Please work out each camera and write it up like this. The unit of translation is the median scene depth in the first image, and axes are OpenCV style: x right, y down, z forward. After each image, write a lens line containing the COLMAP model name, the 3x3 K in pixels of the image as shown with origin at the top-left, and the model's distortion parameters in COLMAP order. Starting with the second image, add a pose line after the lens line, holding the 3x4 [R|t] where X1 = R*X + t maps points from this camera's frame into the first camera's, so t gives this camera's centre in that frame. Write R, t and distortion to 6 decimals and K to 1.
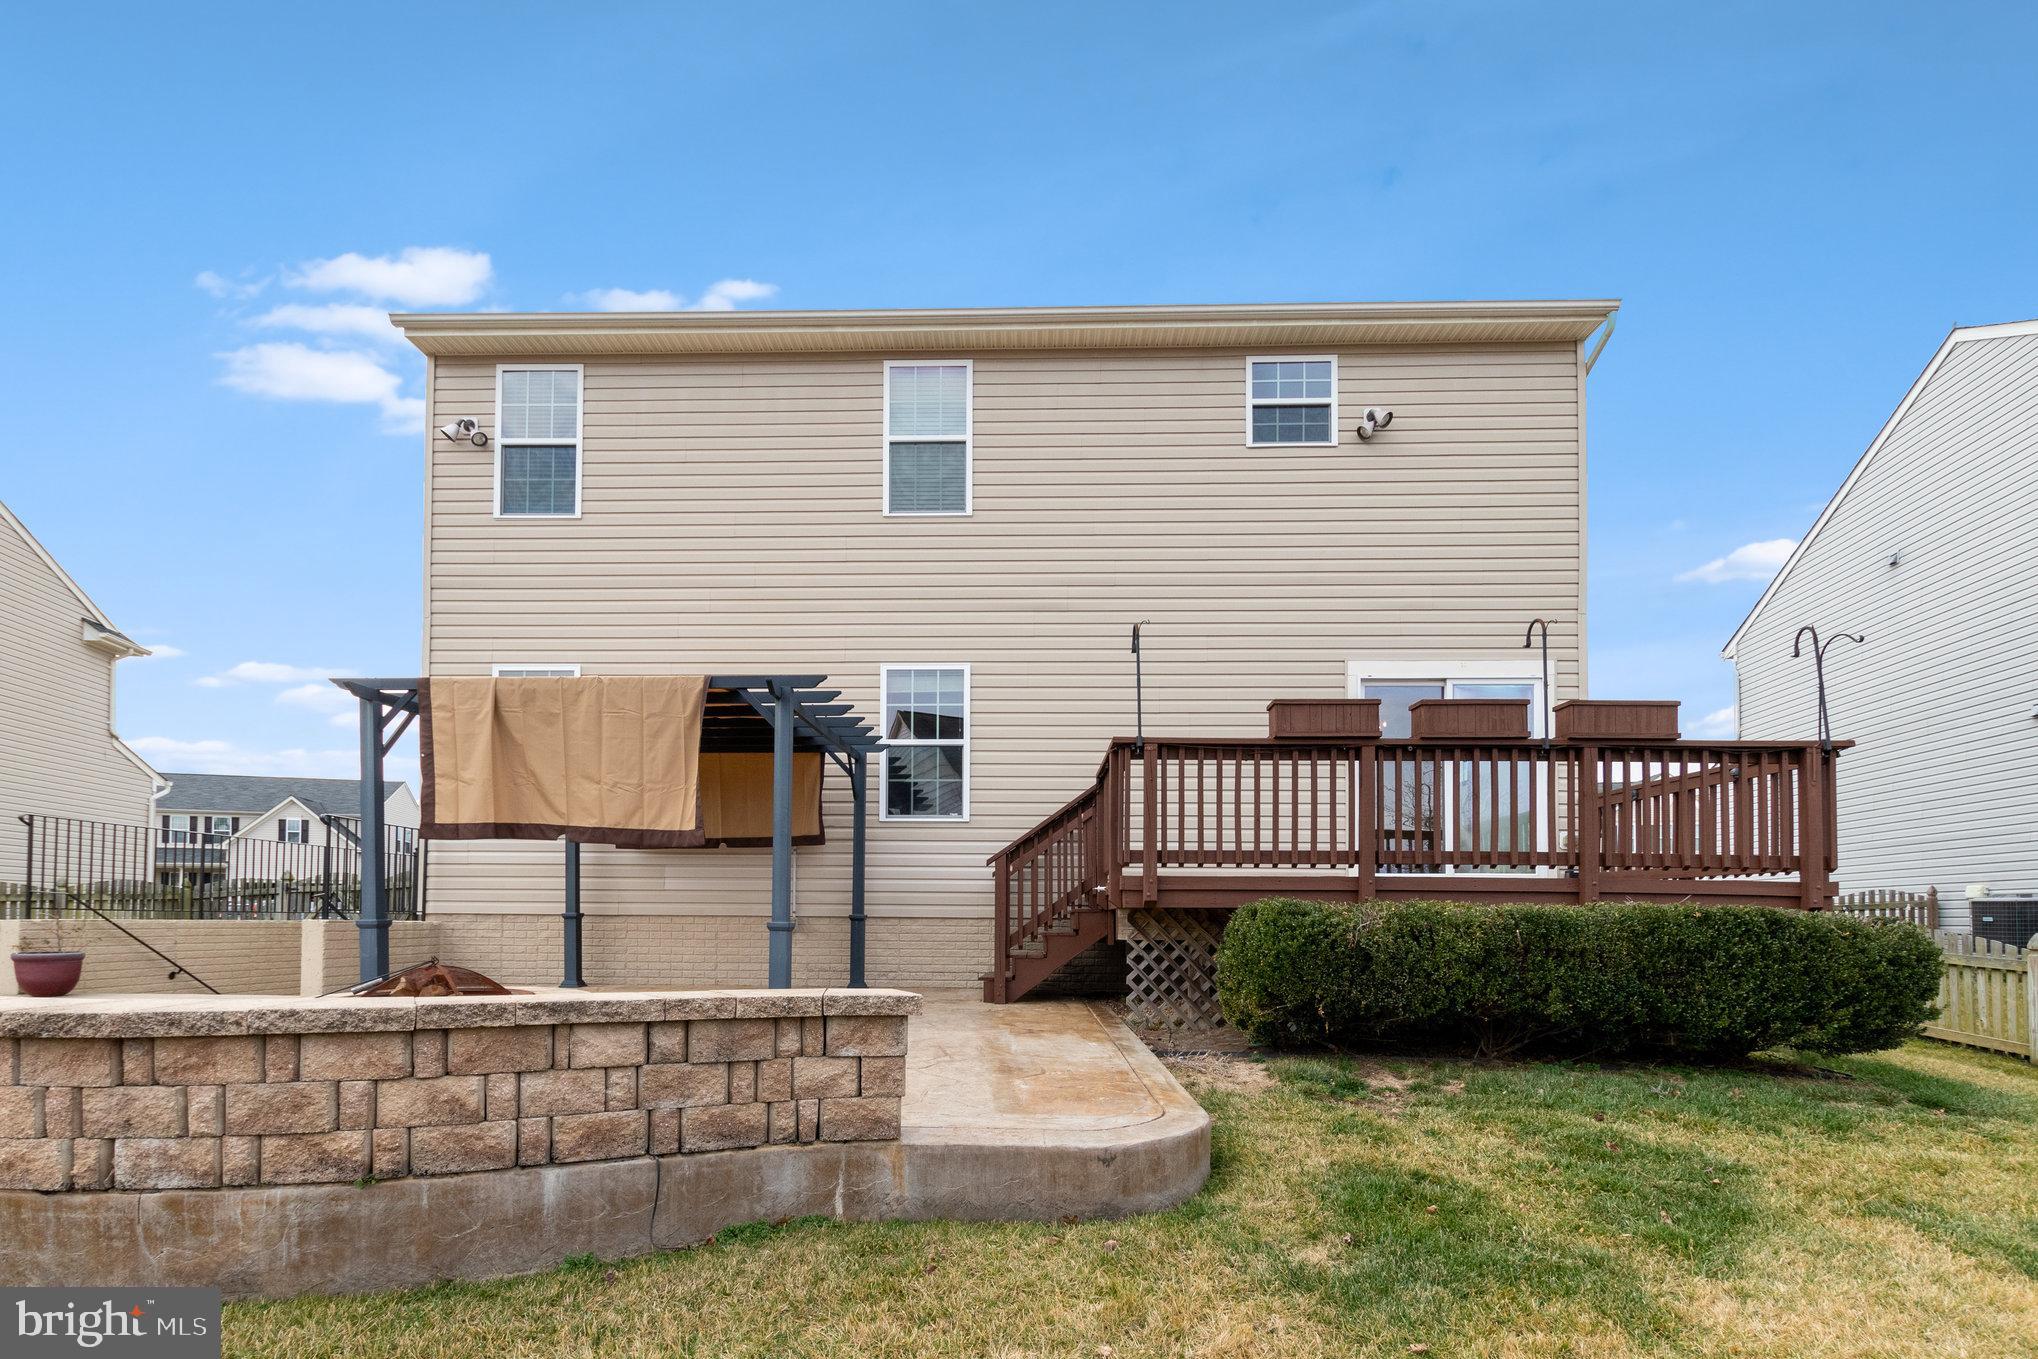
lens RADIAL K [[969.0, 0, 1019.0], [0, 969.0, 679.5], [0, 0, 1]] dist [0.000754, 0.000001]
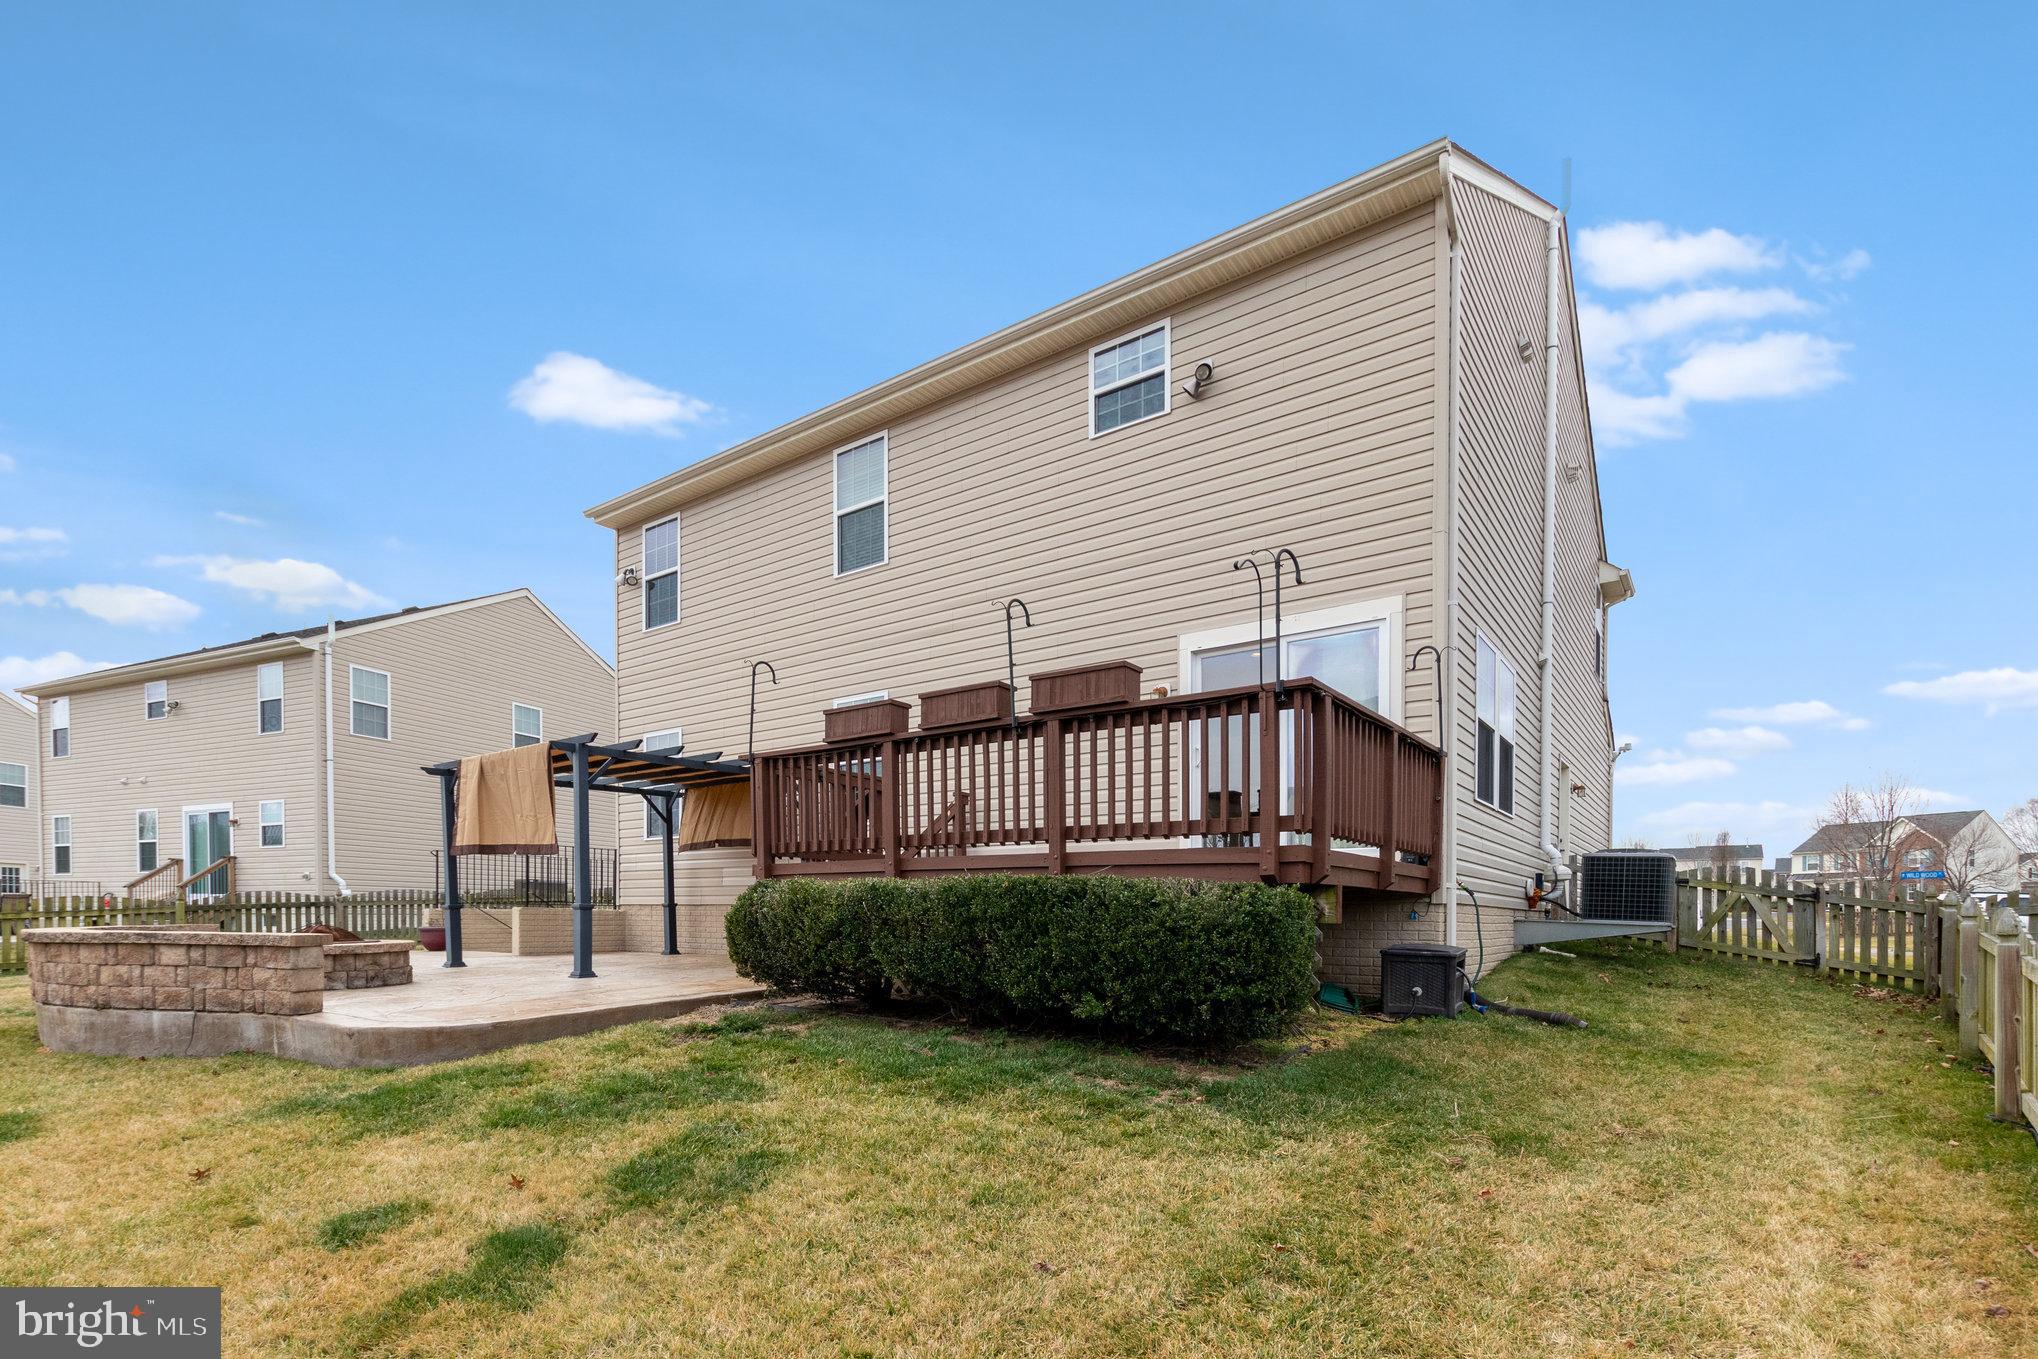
lens RADIAL K [[945.9, 0, 959.6], [0, 945.9, 695.1], [0, 0, 1]] dist [-0.000624, -0.000836]
pose [[0.817635, -0.132462, -0.560292, 0.643559], [0.137794, 0.989913, -0.032949, 0.038618], [0.559005, -0.050265, 0.827639, 0.091061]]
